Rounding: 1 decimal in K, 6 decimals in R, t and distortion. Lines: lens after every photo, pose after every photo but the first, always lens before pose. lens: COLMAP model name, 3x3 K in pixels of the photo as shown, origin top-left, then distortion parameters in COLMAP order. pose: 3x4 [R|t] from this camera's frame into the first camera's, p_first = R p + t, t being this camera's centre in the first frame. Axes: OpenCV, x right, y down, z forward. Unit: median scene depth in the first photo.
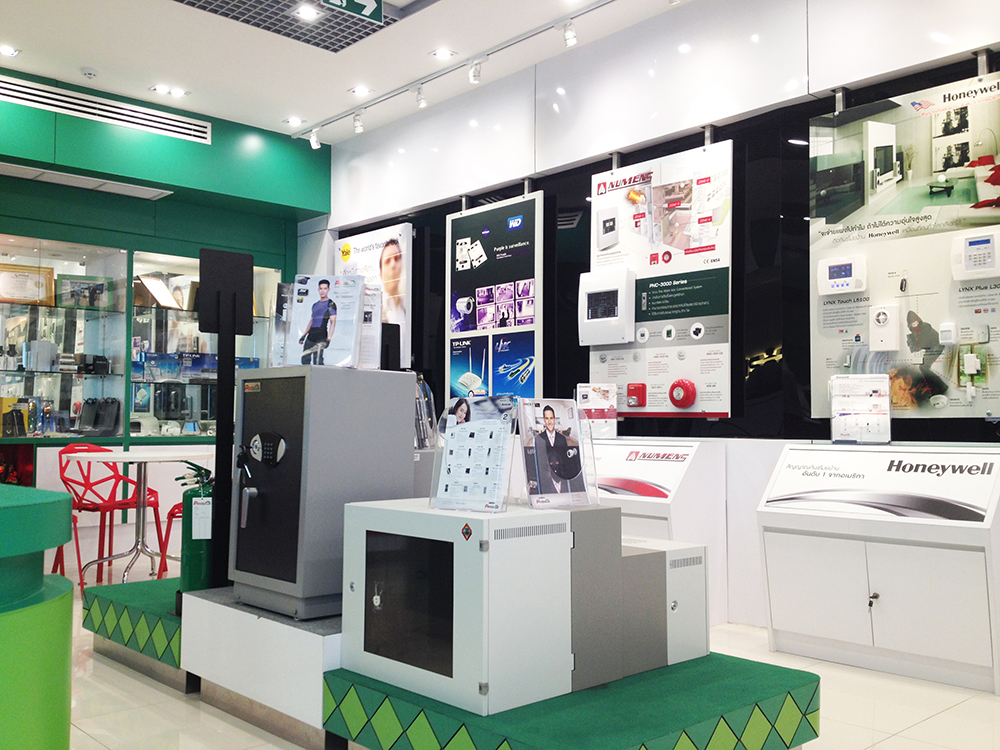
lens RADIAL K [[940.6, 0, 499.4], [0, 940.6, 380.8], [0, 0, 1]] dist [0.182913, -0.415927]
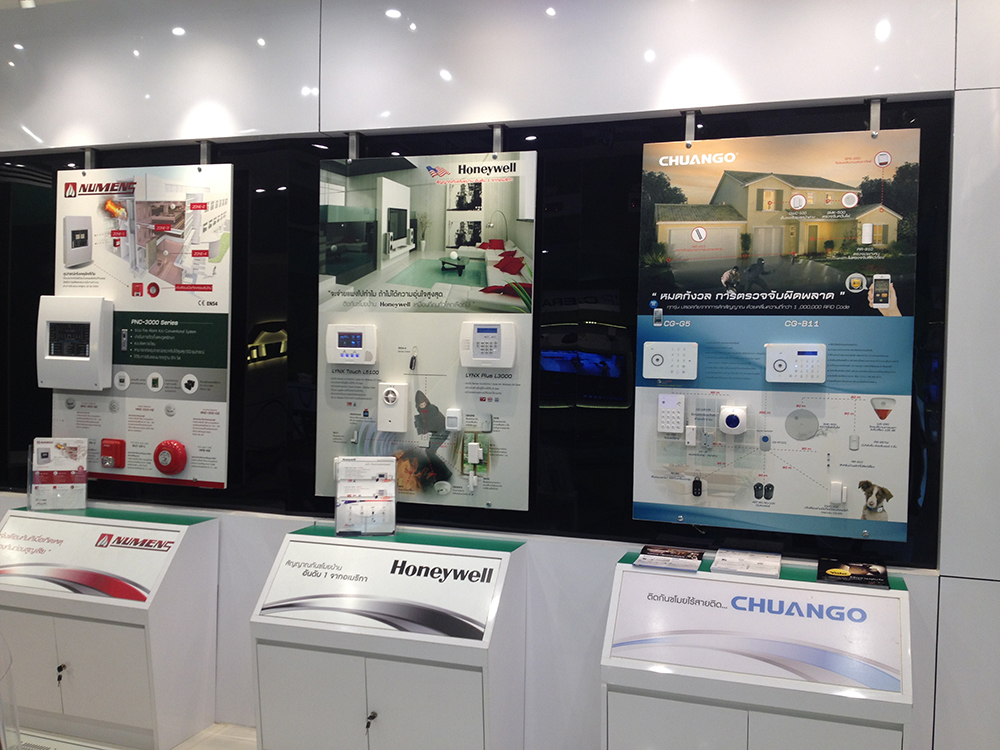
lens RADIAL K [[940.6, 0, 499.4], [0, 940.6, 380.8], [0, 0, 1]] dist [0.182913, -0.415927]
pose [[0.876130, 0.001373, 0.482074, 0.039141], [-0.040853, 0.996610, 0.071408, -0.125905], [-0.480342, -0.082257, 0.873216, 0.119709]]
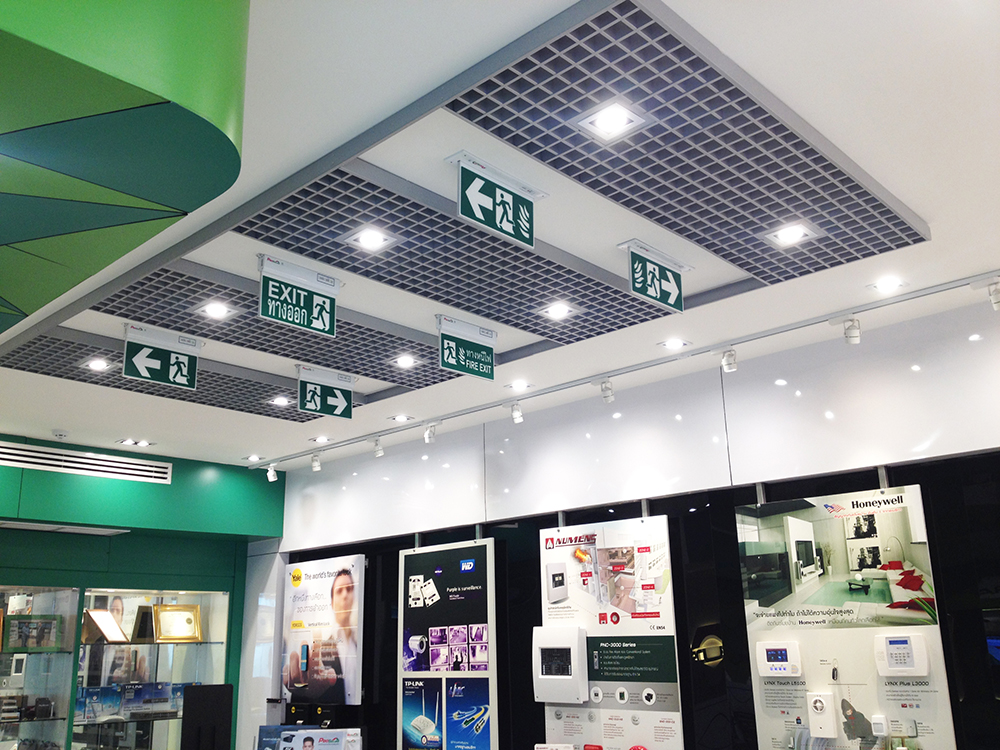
lens RADIAL K [[940.6, 0, 499.4], [0, 940.6, 380.8], [0, 0, 1]] dist [0.182913, -0.415927]
pose [[0.996890, -0.006926, 0.078506, -0.034835], [0.024477, 0.974078, -0.224885, -0.156014], [-0.074913, 0.226108, 0.971217, -0.087318]]
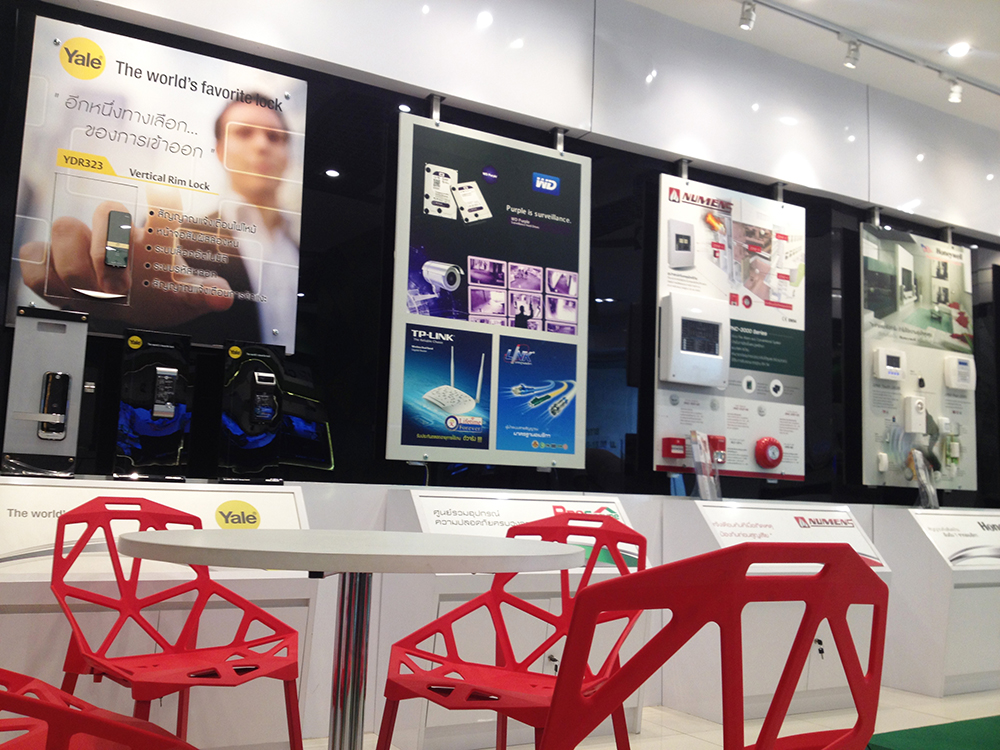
lens RADIAL K [[940.6, 0, 499.4], [0, 940.6, 380.8], [0, 0, 1]] dist [0.182913, -0.415927]
pose [[0.219385, 0.115510, 0.968776, -0.776701], [-0.080875, 0.991702, -0.099929, 0.058285], [-0.972280, -0.056427, 0.226907, 1.039600]]
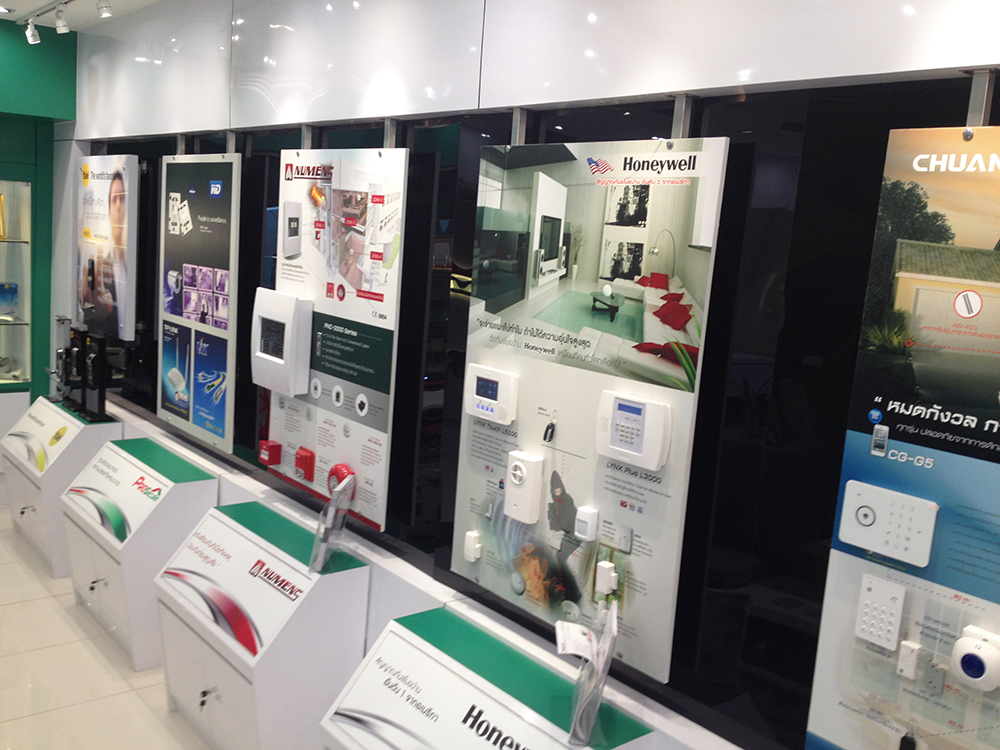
lens RADIAL K [[940.6, 0, 499.4], [0, 940.6, 380.8], [0, 0, 1]] dist [0.182913, -0.415927]
pose [[0.996412, 0.075969, -0.037303, 0.337198], [-0.066994, 0.977323, 0.200875, -0.223089], [0.051717, -0.197655, 0.978906, 0.284107]]
